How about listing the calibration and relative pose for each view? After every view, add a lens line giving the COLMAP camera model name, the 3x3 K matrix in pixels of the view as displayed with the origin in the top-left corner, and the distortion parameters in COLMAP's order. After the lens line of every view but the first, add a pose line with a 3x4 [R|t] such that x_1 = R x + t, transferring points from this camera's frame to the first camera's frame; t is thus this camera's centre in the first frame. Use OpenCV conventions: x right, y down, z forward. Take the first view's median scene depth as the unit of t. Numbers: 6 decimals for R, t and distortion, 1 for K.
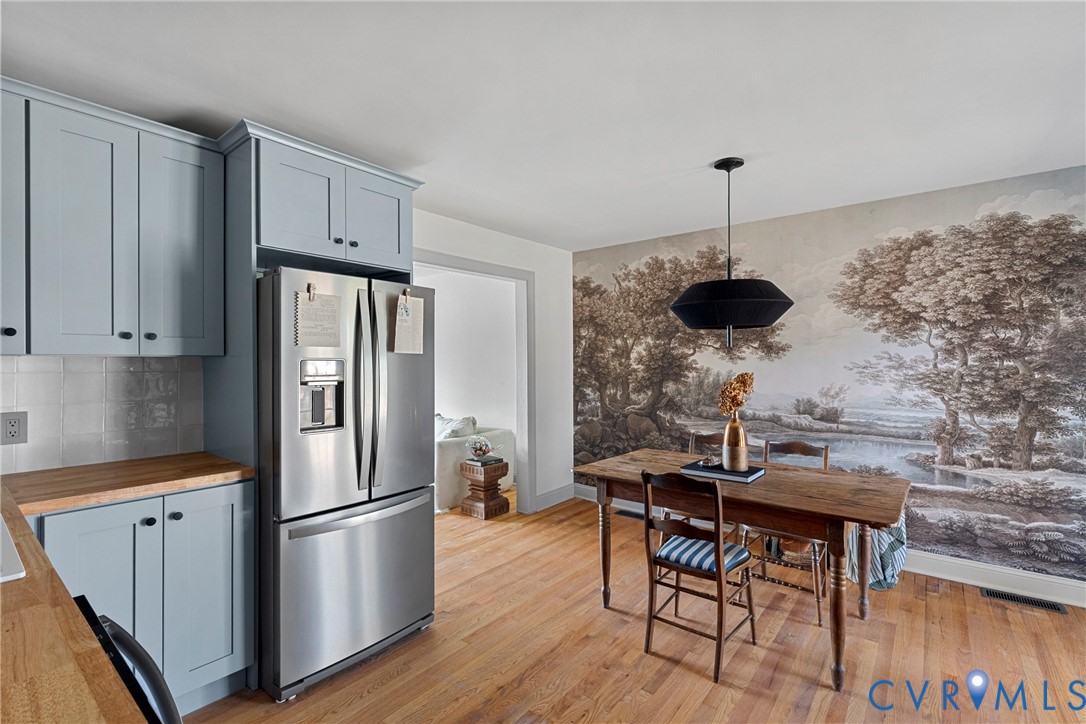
lens RADIAL K [[490.0, 0, 545.7], [0, 490.0, 361.1], [0, 0, 1]] dist [-0.007014, 0.002565]
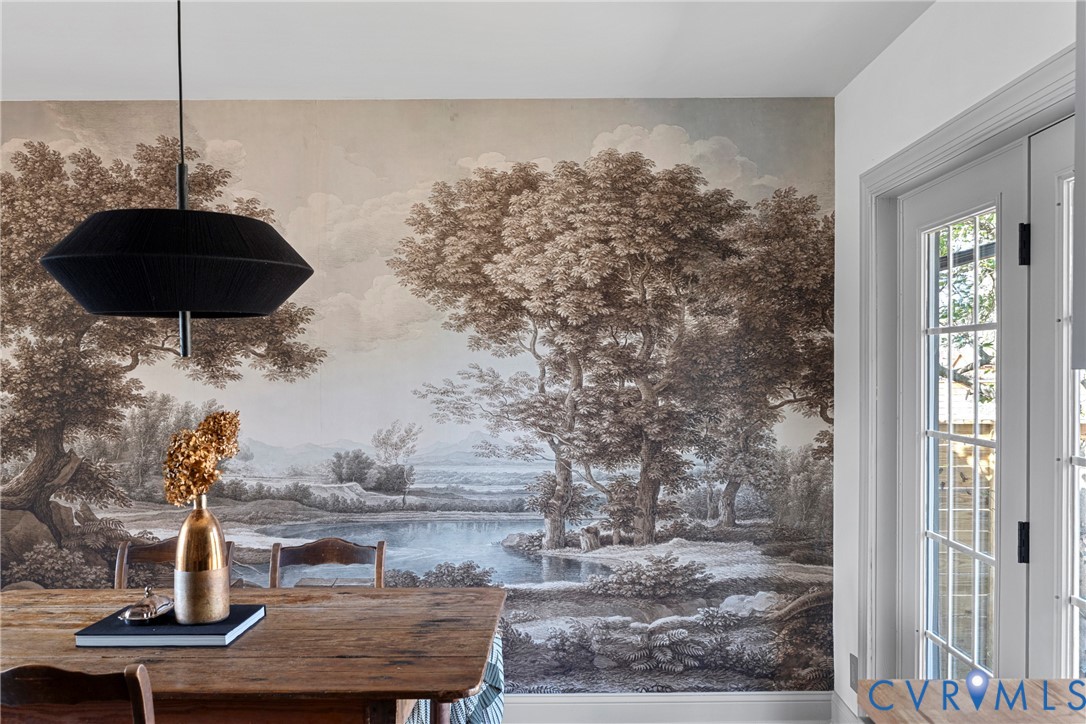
lens RADIAL K [[928.7, 0, 550.5], [0, 928.7, 398.4], [0, 0, 1]] dist [0.000815, 0.009633]
pose [[0.783171, -0.020609, 0.621465, 0.081208], [0.002823, 0.999558, 0.029590, -0.012132], [-0.621801, -0.021420, 0.782883, 0.080898]]
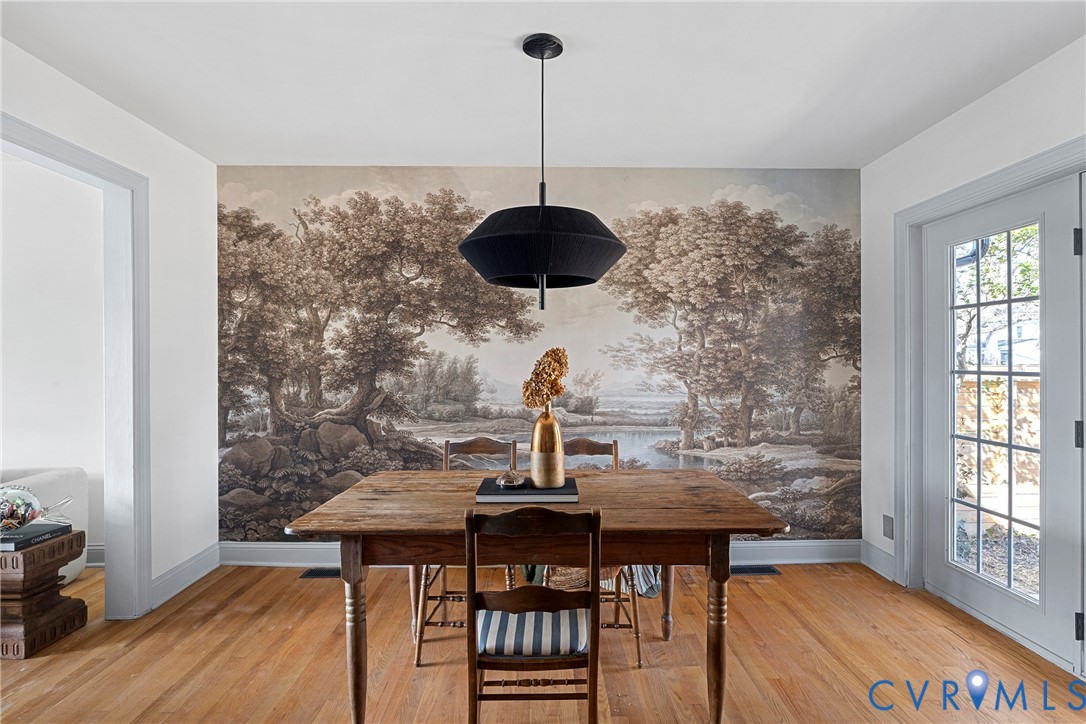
lens RADIAL K [[543.1, 0, 546.3], [0, 543.1, 362.4], [0, 0, 1]] dist [-0.005633, 0.002783]
pose [[0.769018, 0.001496, 0.639226, -0.092868], [-0.000297, 0.999998, -0.001984, 0.038405], [-0.639228, 0.001336, 0.769016, 0.328475]]
